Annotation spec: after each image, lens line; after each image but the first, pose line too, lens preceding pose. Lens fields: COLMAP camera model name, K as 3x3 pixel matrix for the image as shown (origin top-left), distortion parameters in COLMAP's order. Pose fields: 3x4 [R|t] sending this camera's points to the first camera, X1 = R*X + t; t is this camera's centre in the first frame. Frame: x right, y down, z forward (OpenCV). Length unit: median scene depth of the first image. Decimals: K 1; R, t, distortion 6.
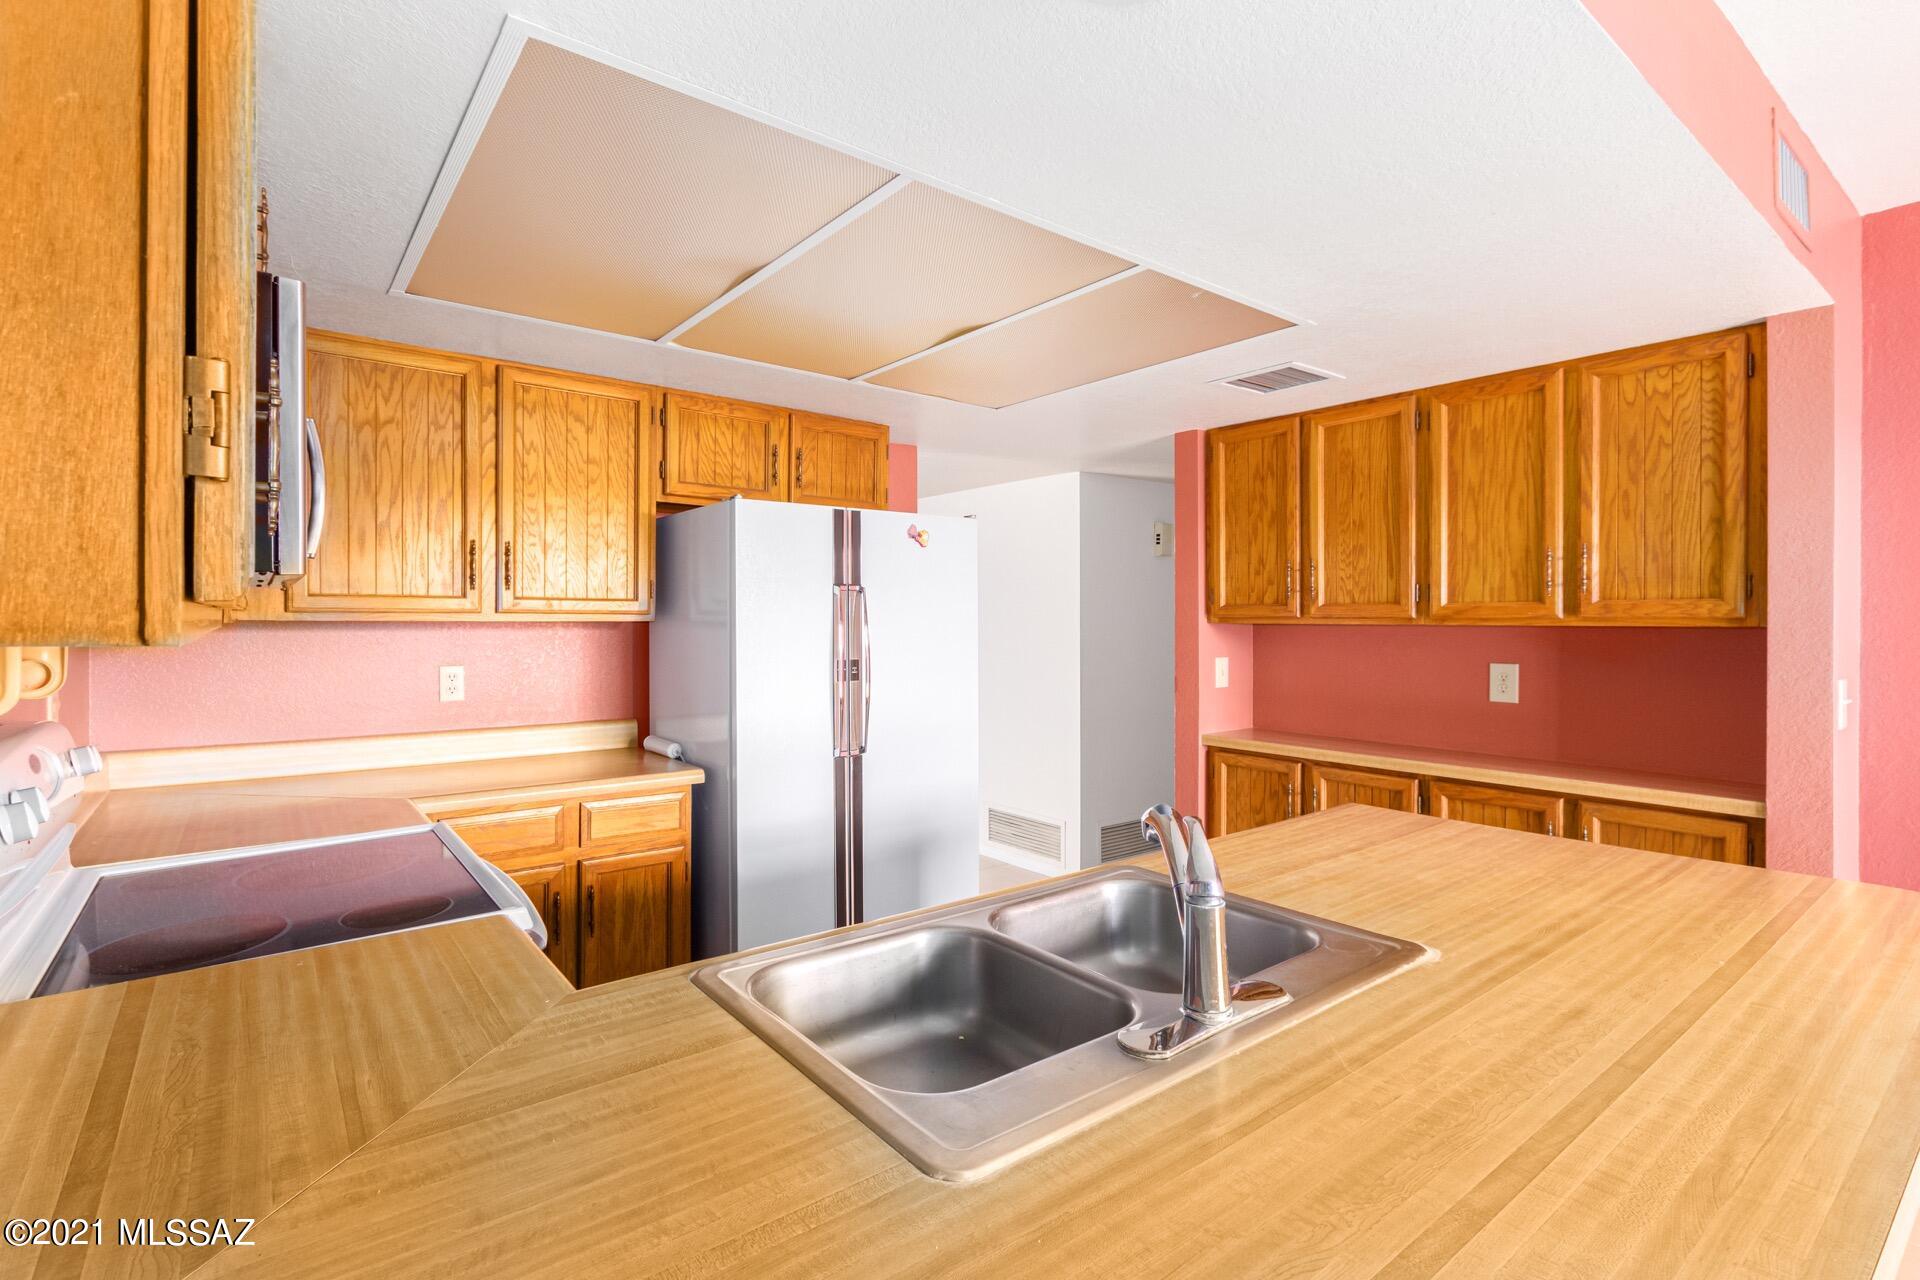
lens RADIAL K [[906.7, 0, 952.4], [0, 906.7, 649.2], [0, 0, 1]] dist [-0.002148, 0.020264]
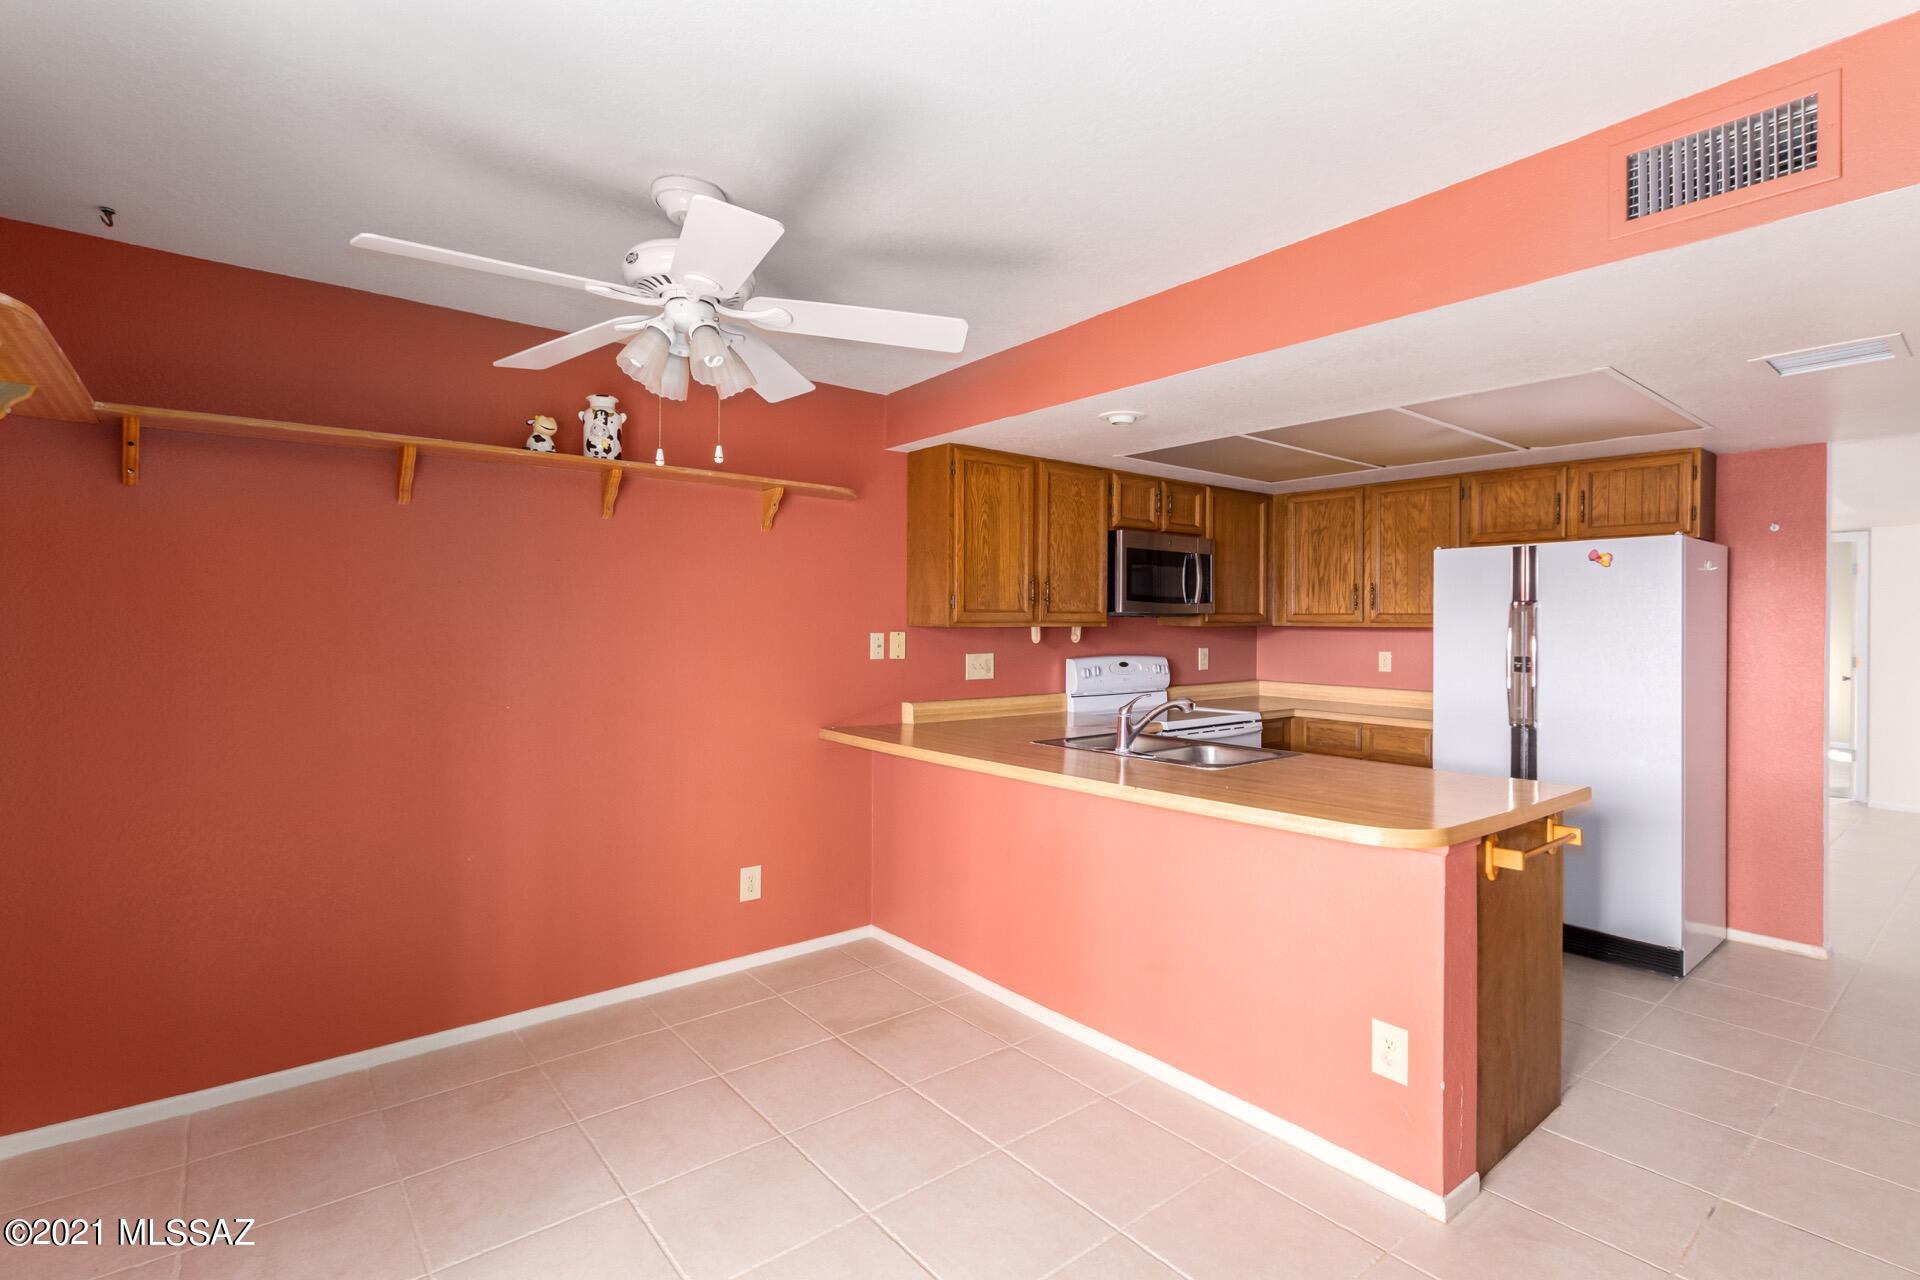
lens RADIAL K [[881.8, 0, 970.7], [0, 881.8, 630.4], [0, 0, 1]] dist [0.000968, -0.000668]
pose [[0.029594, 0.007571, -0.999533, 1.245411], [-0.039237, 0.999209, 0.006407, -0.003209], [0.998792, 0.039029, 0.029868, 0.146726]]
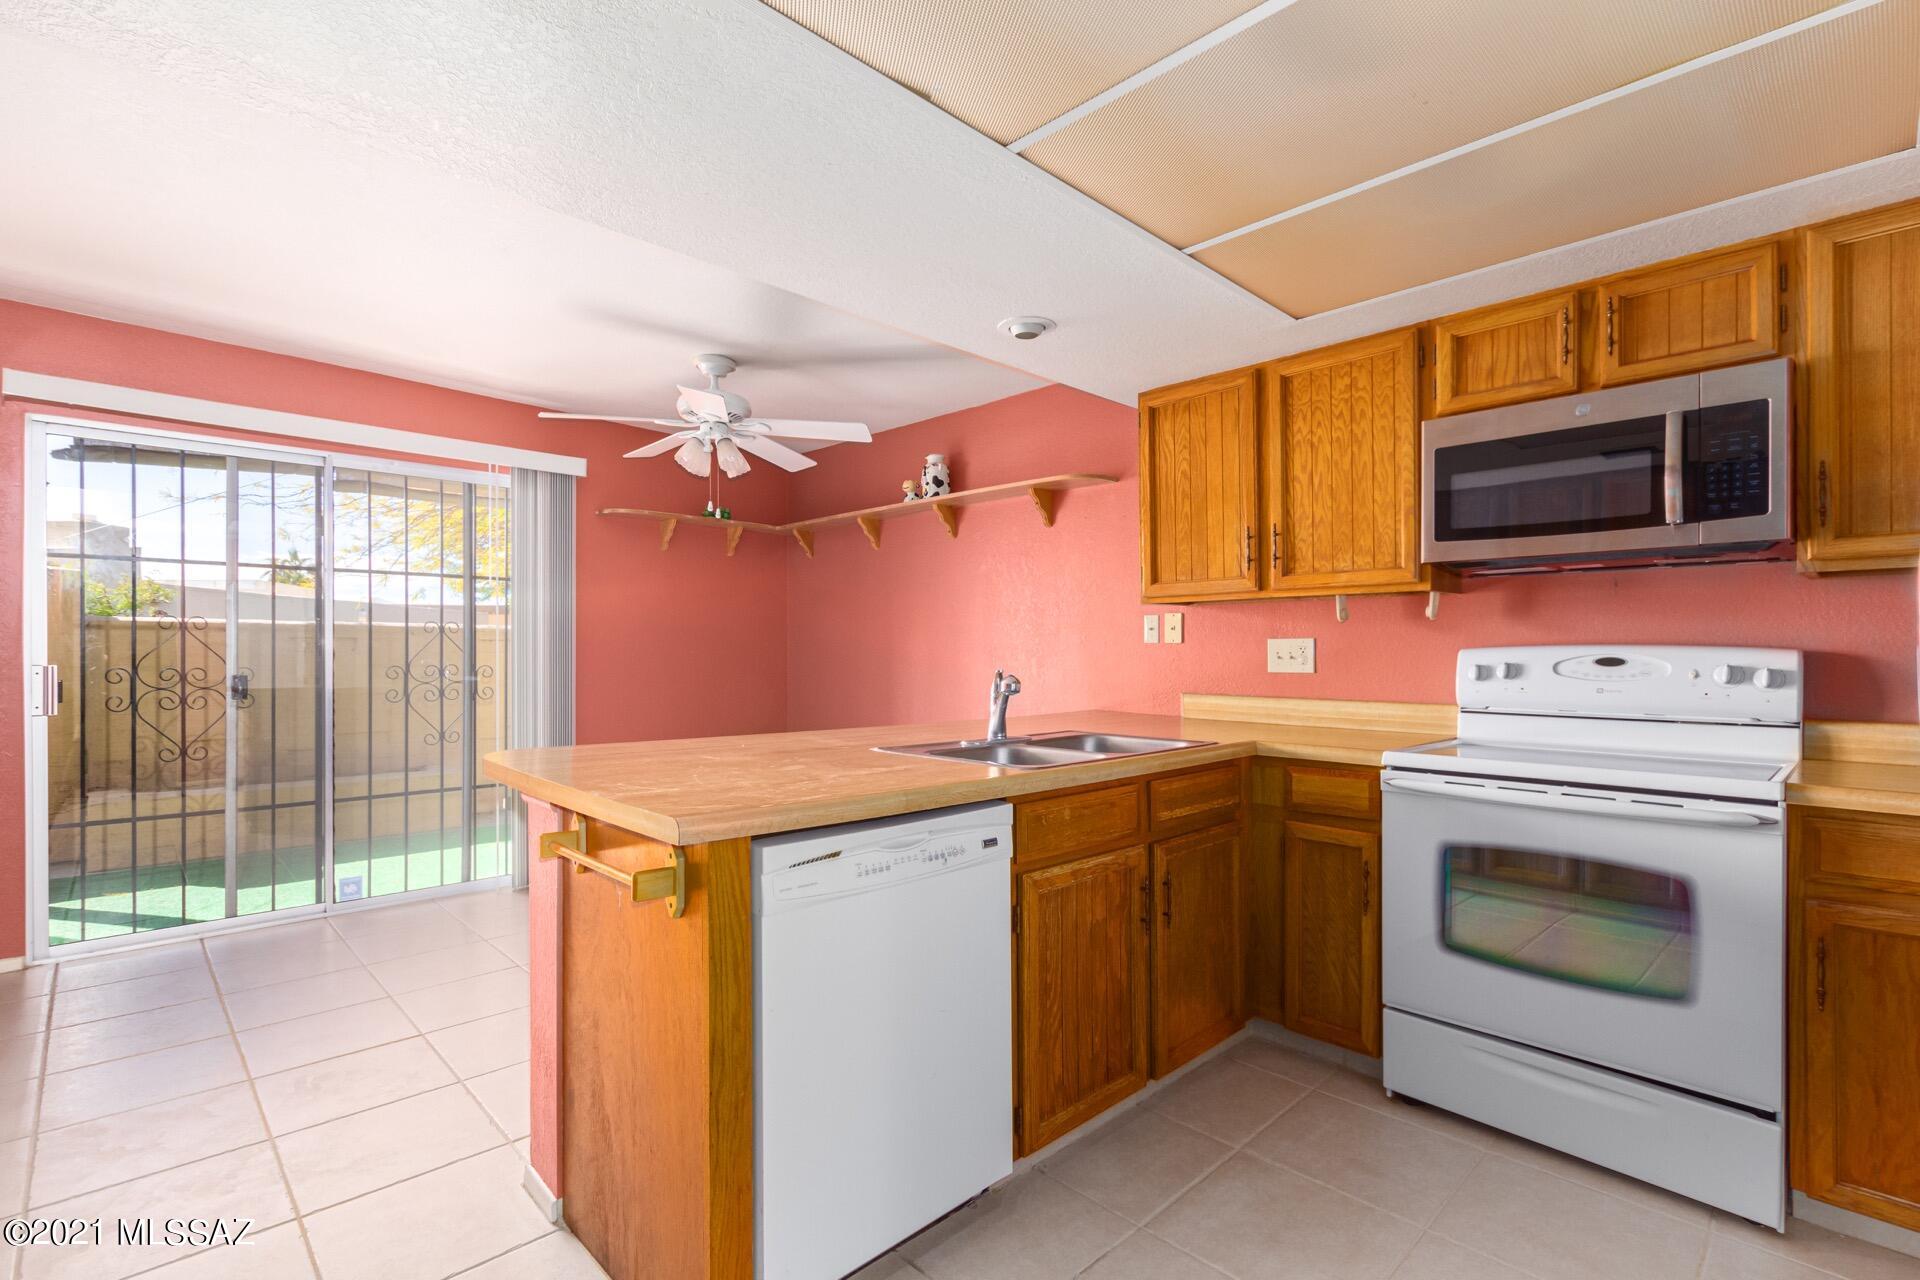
lens RADIAL K [[906.7, 0, 952.4], [0, 906.7, 649.2], [0, 0, 1]] dist [-0.002148, 0.020264]
pose [[-0.994403, -0.002284, -0.105631, 0.259443], [-0.005750, 0.999455, 0.032515, 0.024769], [0.105499, 0.032940, -0.993874, 1.349895]]
